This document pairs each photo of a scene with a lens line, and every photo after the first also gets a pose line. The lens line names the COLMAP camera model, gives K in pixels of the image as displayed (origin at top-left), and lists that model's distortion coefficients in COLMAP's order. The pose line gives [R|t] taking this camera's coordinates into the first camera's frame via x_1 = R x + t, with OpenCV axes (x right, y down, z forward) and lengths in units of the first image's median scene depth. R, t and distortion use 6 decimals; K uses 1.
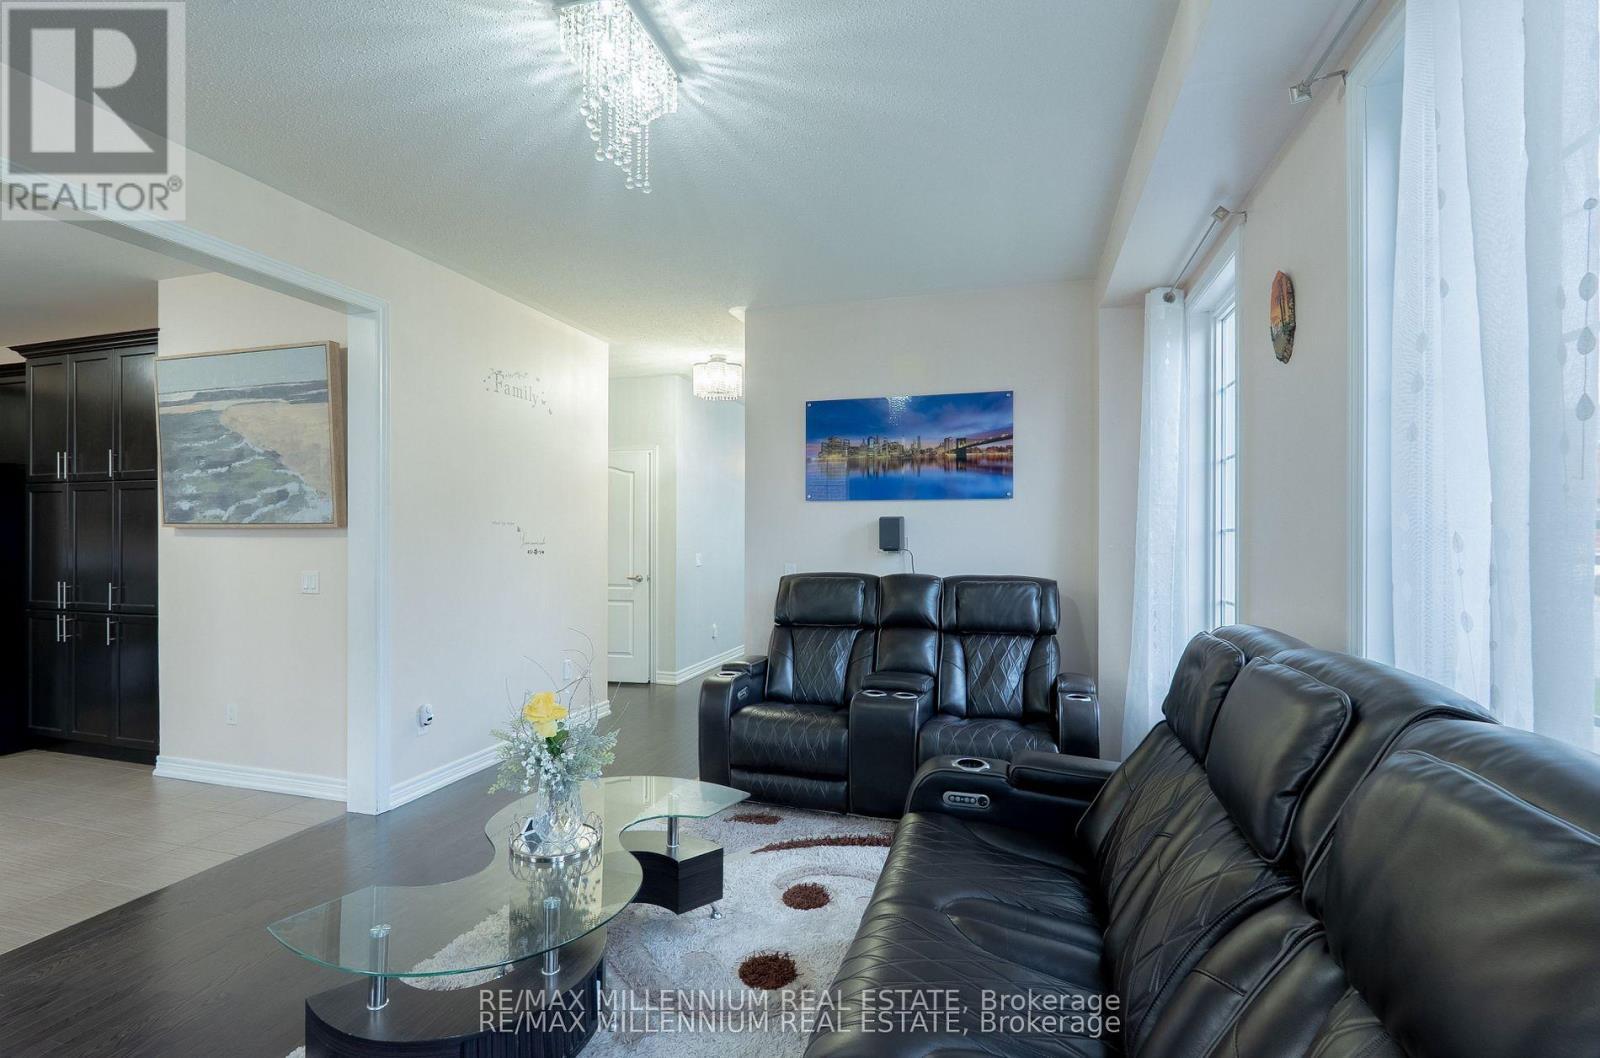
lens RADIAL K [[748.8, 0, 794.4], [0, 748.8, 532.3], [0, 0, 1]] dist [0.006779, 0.000301]
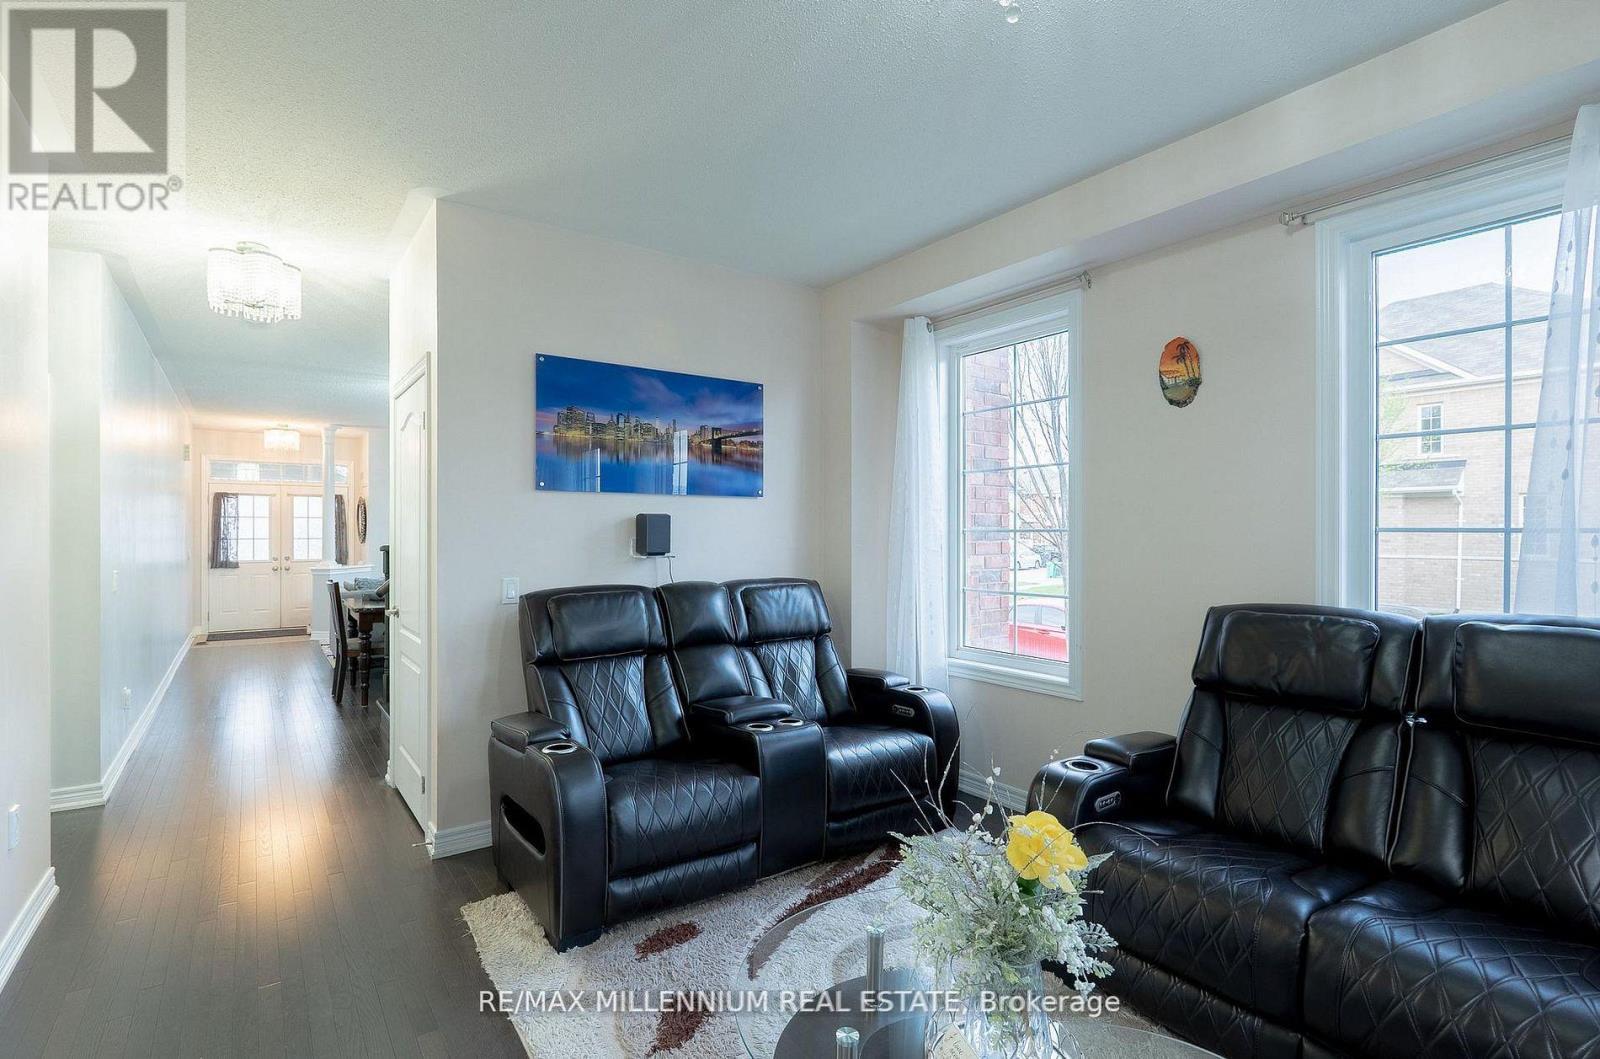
lens RADIAL K [[748.8, 0, 793.6], [0, 748.8, 529.7], [0, 0, 1]] dist [0.006779, 0.000301]
pose [[0.619981, 0.002044, 0.784614, -0.427668], [0.000484, 0.999995, -0.002987, -0.000588], [-0.784617, 0.002232, 0.619977, 0.372578]]
